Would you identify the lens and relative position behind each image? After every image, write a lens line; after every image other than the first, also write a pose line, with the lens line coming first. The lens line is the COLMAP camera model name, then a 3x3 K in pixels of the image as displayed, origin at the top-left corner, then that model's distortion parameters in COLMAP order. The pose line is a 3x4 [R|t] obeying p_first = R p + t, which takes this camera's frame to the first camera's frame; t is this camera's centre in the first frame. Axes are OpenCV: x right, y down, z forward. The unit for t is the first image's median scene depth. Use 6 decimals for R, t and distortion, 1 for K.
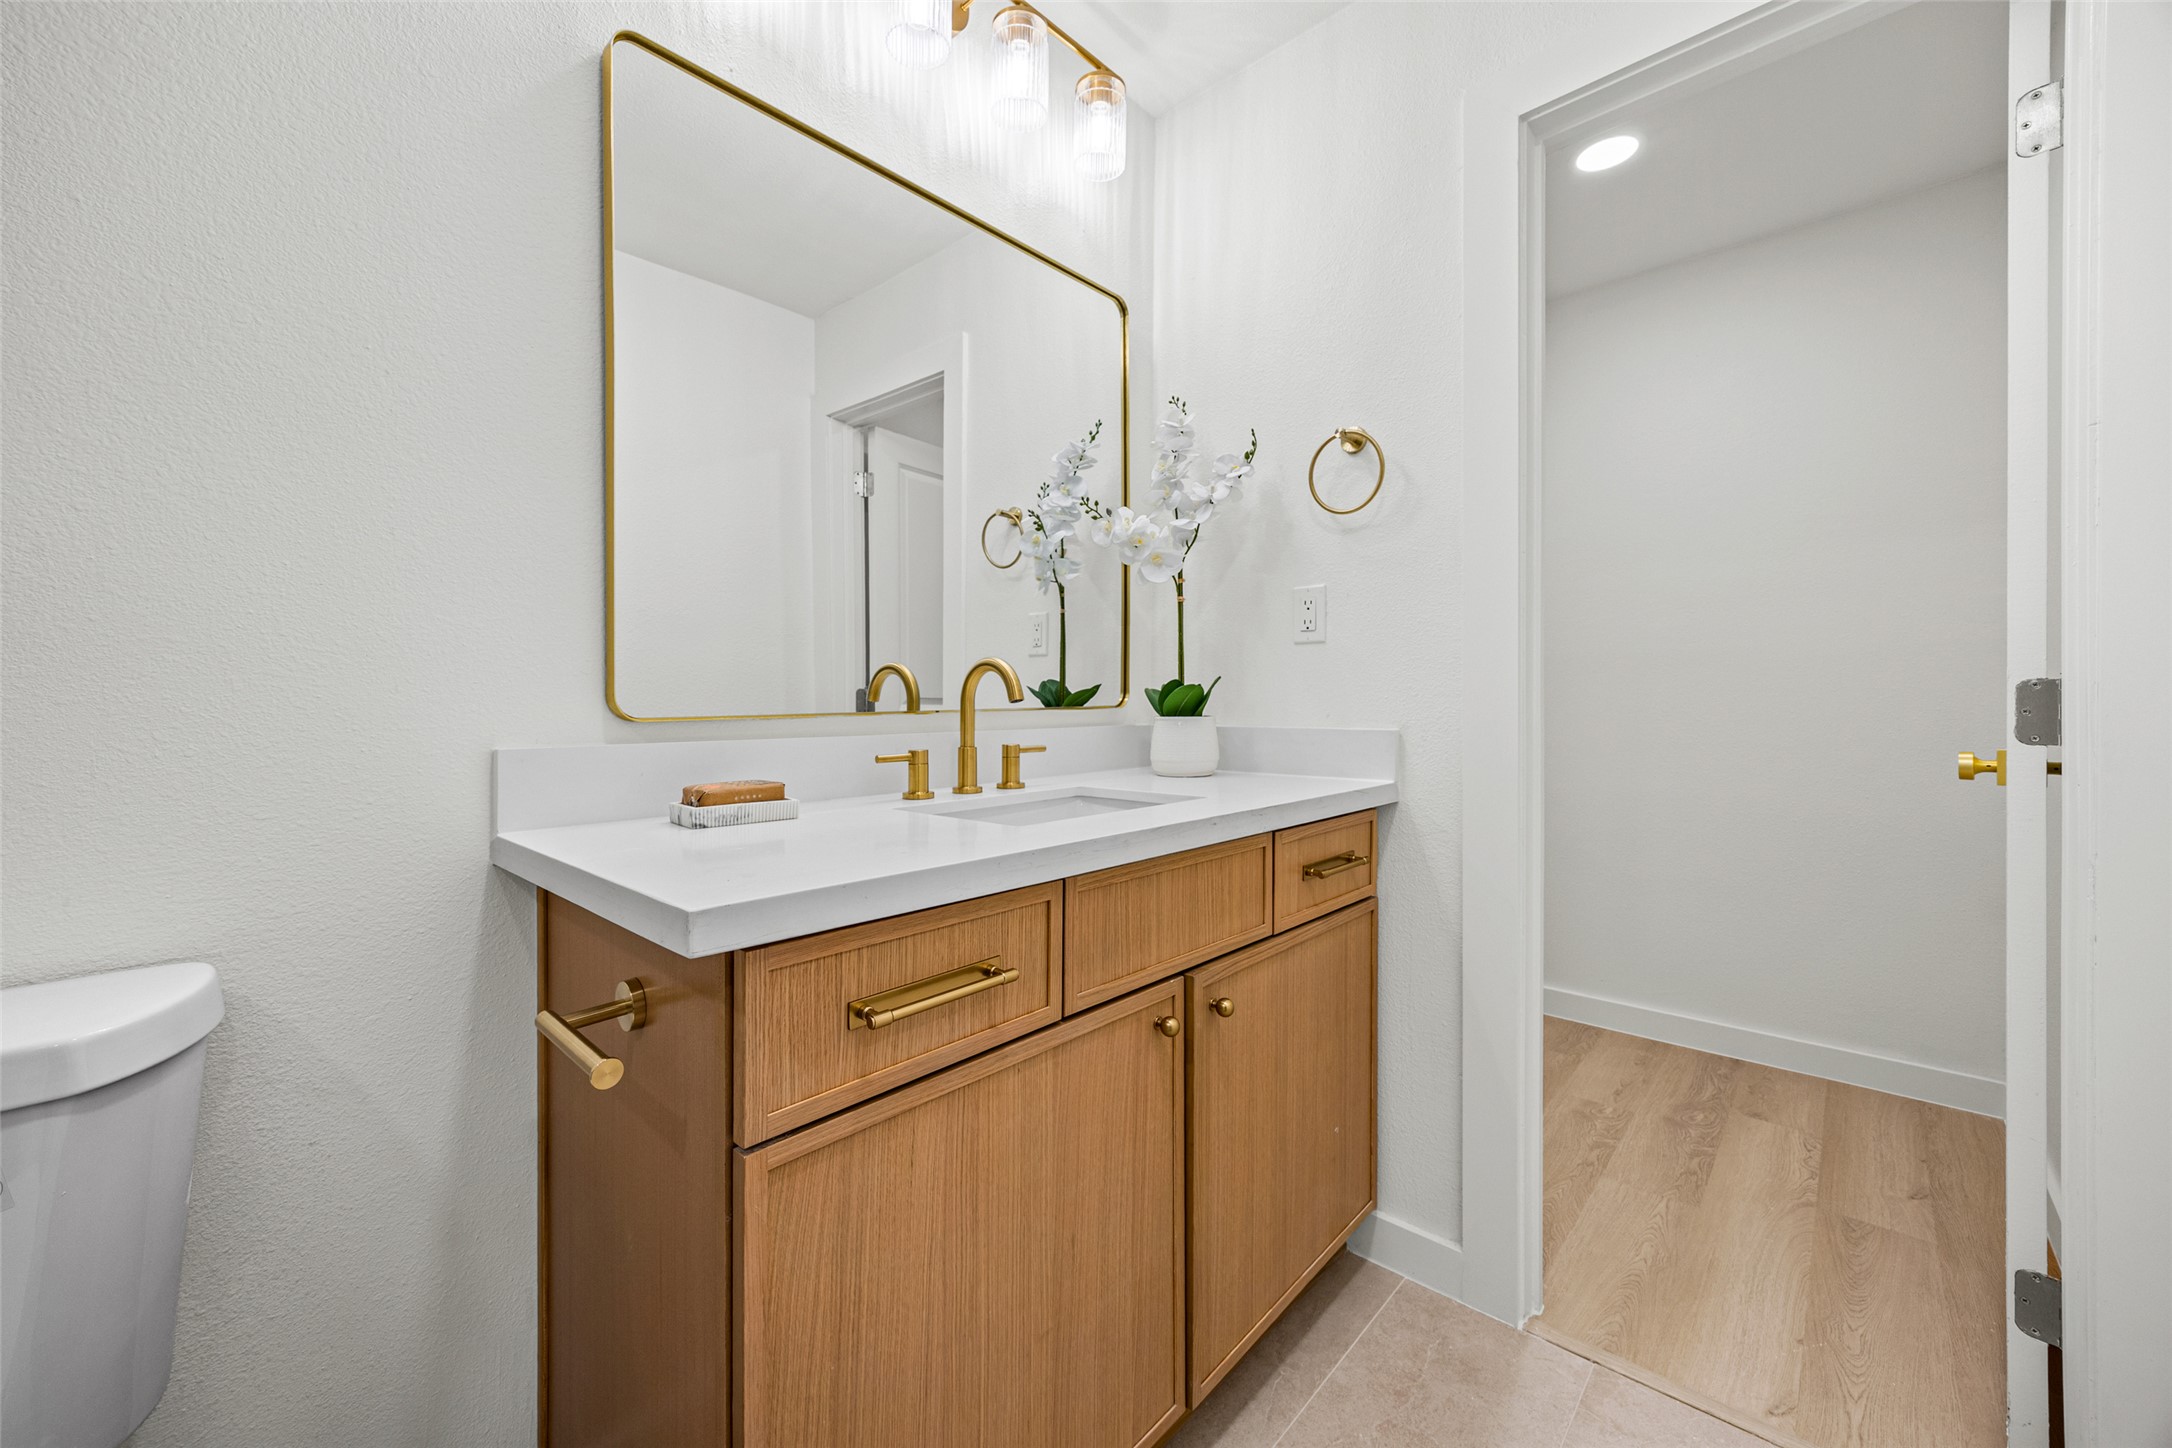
lens RADIAL K [[821.1, 0, 1094.9], [0, 821.1, 721.6], [0, 0, 1]] dist [-0.008501, 0.000987]
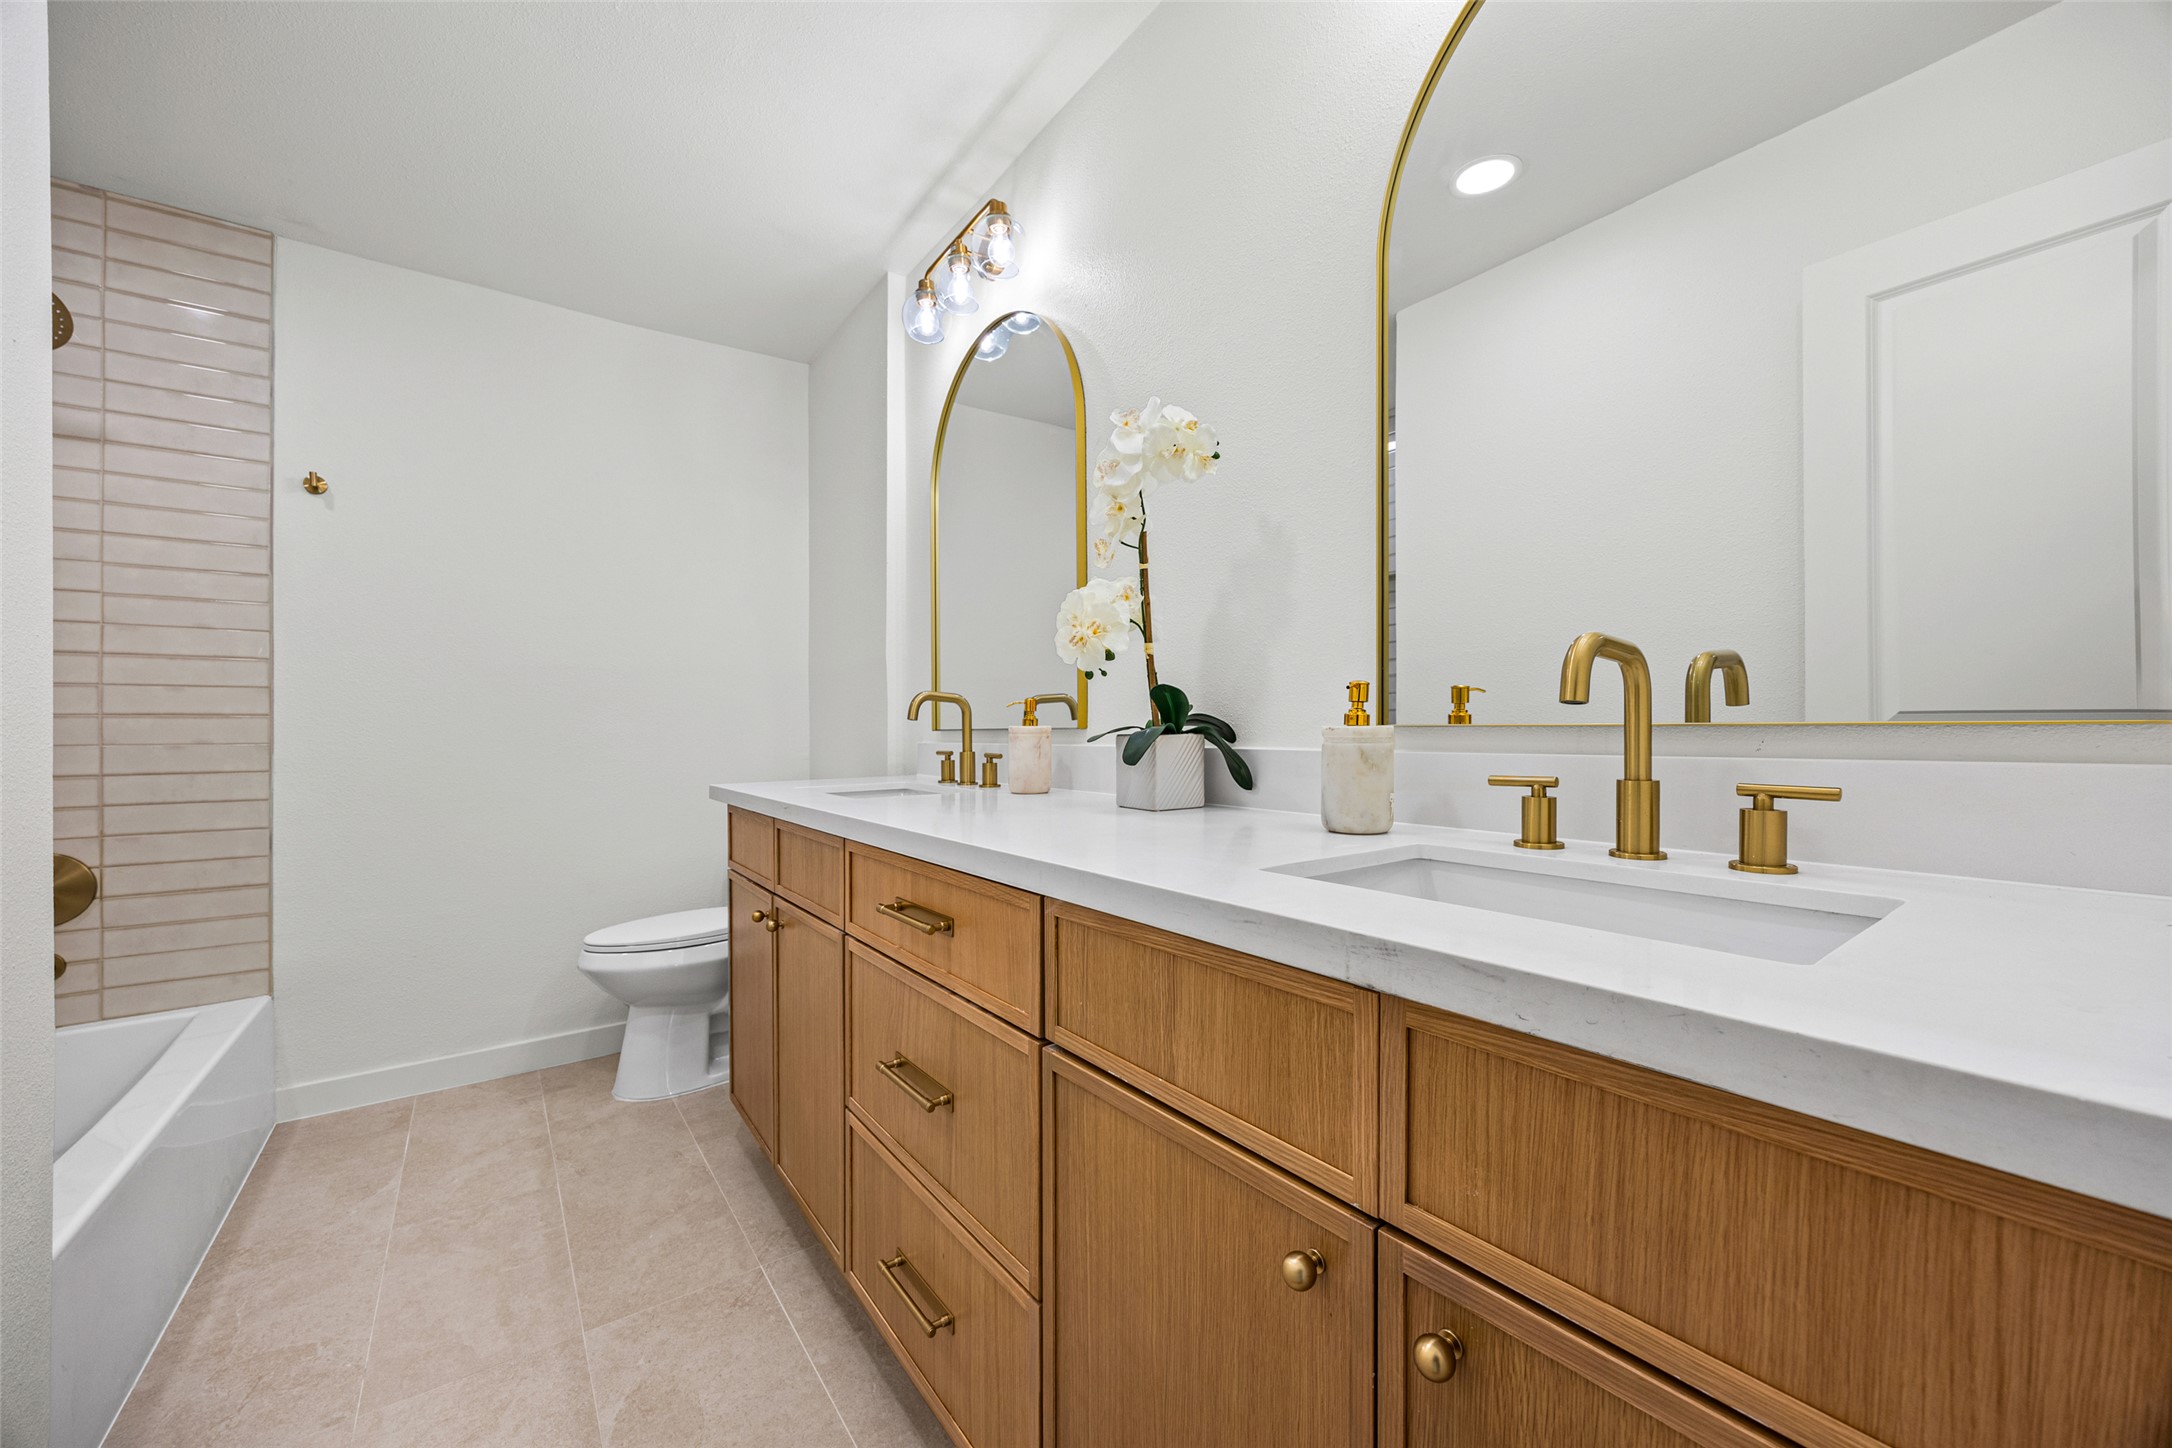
lens RADIAL K [[821.1, 0, 1092.4], [0, 821.1, 720.7], [0, 0, 1]] dist [-0.008501, 0.000987]
pose [[-0.173742, 0.006894, -0.984767, 0.532124], [-0.000178, 0.999975, 0.007032, -0.021136], [0.984791, 0.001397, -0.173737, 0.710433]]
